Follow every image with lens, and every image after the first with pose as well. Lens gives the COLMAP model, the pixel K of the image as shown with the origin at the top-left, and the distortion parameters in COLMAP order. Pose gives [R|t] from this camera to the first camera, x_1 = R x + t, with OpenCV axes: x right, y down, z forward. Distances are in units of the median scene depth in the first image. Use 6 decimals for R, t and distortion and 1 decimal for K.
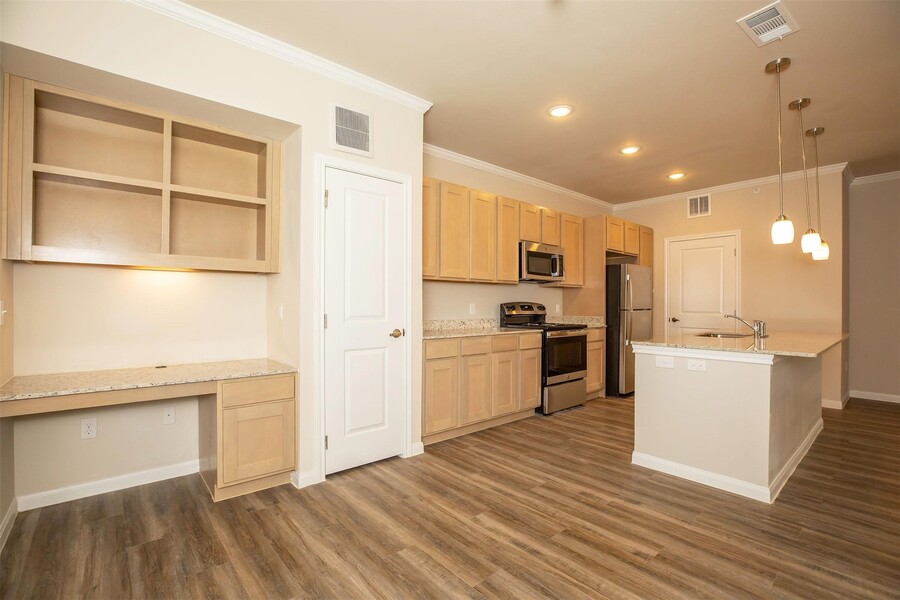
lens RADIAL K [[406.7, 0, 448.9], [0, 406.7, 305.3], [0, 0, 1]] dist [-0.039754, 0.010059]
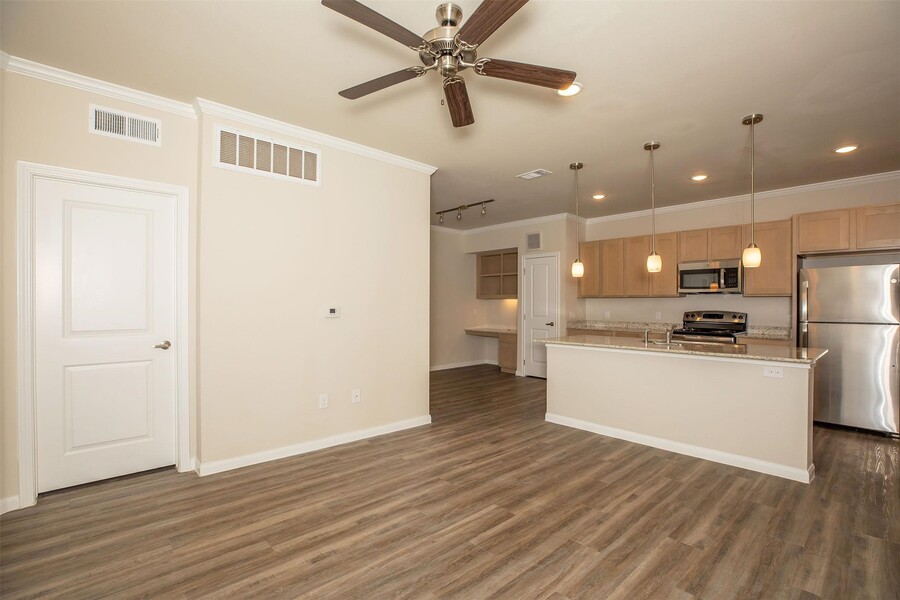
lens RADIAL K [[406.7, 0, 448.9], [0, 406.7, 305.3], [0, 0, 1]] dist [-0.039754, 0.010059]
pose [[0.024092, -0.000092, -0.999710, 2.228379], [-0.008029, 0.999968, -0.000286, -0.030776], [0.999677, 0.008034, 0.024091, 0.405661]]
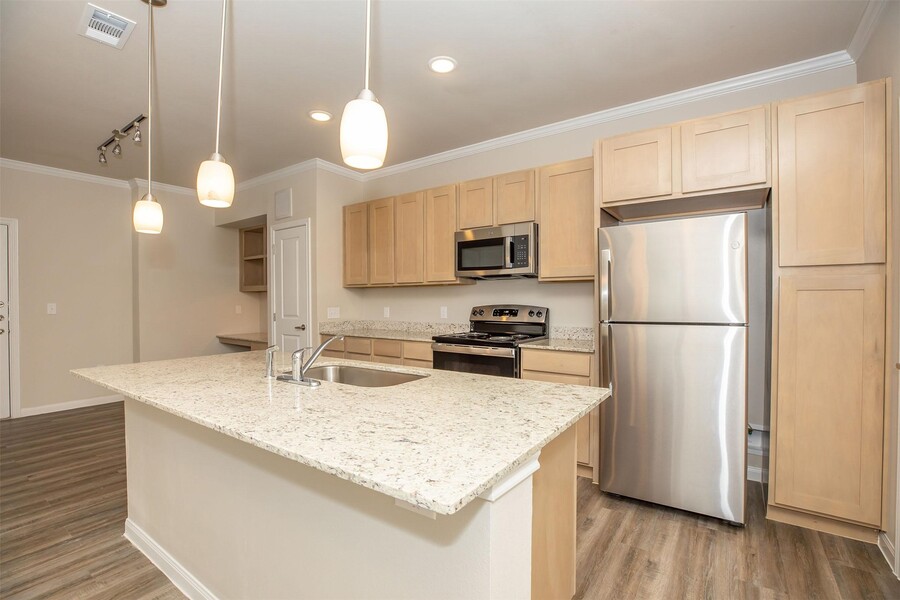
lens RADIAL K [[406.7, 0, 448.9], [0, 406.7, 305.3], [0, 0, 1]] dist [-0.039754, 0.010059]
pose [[0.245008, 0.005008, -0.969508, 1.533604], [0.002627, 0.999980, 0.005829, -0.020635], [0.969518, -0.003975, 0.244989, 1.231890]]
